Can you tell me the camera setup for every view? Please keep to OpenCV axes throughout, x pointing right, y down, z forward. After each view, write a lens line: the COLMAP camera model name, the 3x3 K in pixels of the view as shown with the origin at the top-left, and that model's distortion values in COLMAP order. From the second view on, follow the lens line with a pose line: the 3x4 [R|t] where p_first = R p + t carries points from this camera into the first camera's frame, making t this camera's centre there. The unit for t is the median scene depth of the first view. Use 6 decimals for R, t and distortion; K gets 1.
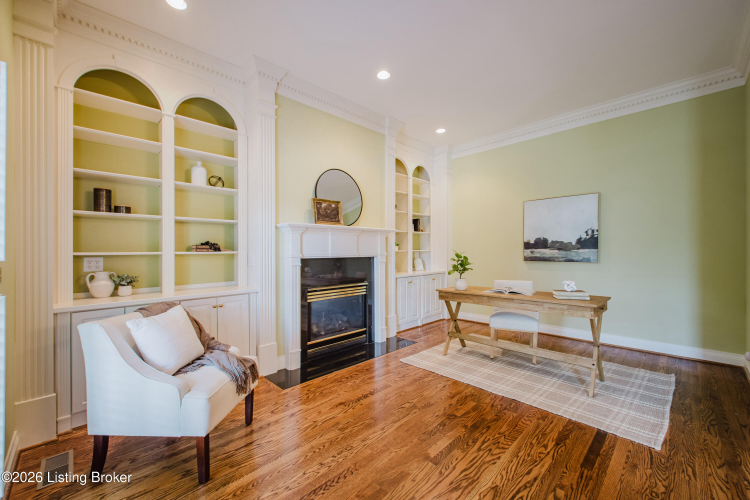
lens RADIAL K [[302.9, 0, 371.5], [0, 302.9, 251.4], [0, 0, 1]] dist [0.001583, 0.000165]
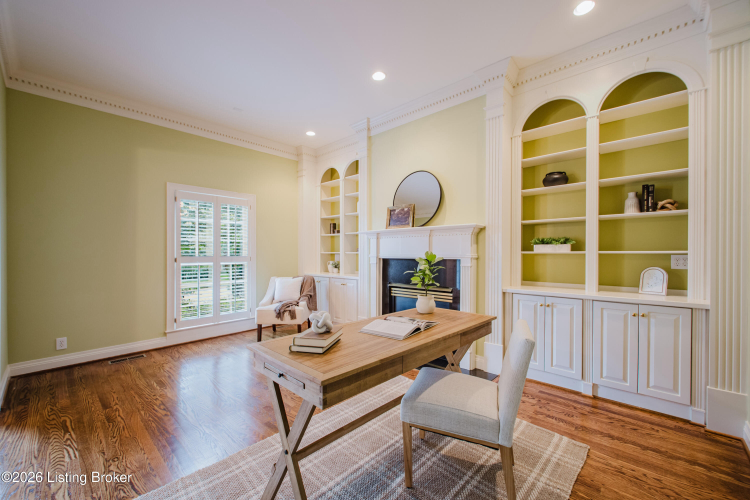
lens RADIAL K [[302.9, 0, 371.5], [0, 302.9, 251.4], [0, 0, 1]] dist [0.001583, 0.000165]
pose [[0.046821, 0.003766, -0.998896, 0.932077], [-0.000057, 0.999993, 0.003767, -0.008045], [0.998903, -0.000120, 0.046820, 0.838479]]
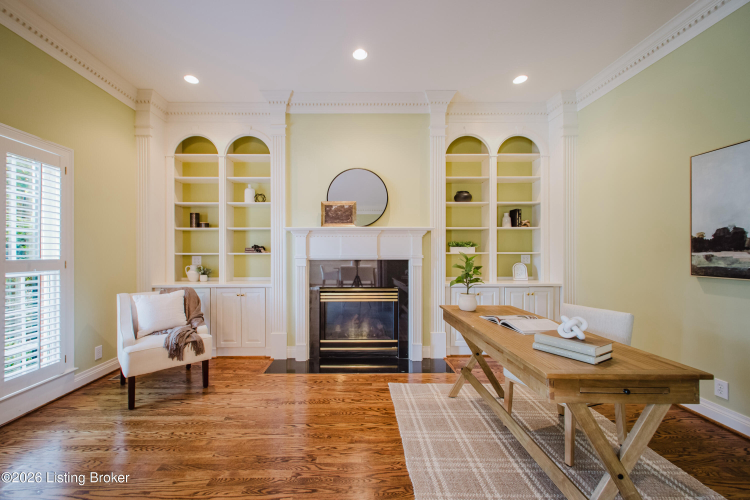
lens RADIAL K [[302.8, 0, 355.3], [0, 302.8, 252.4], [0, 0, 1]] dist [0.009005, 0.000059]
pose [[0.719715, 0.005470, -0.694248, 0.581913], [-0.005008, 0.999984, 0.002688, -0.005750], [0.694251, 0.001543, 0.719731, 0.316792]]
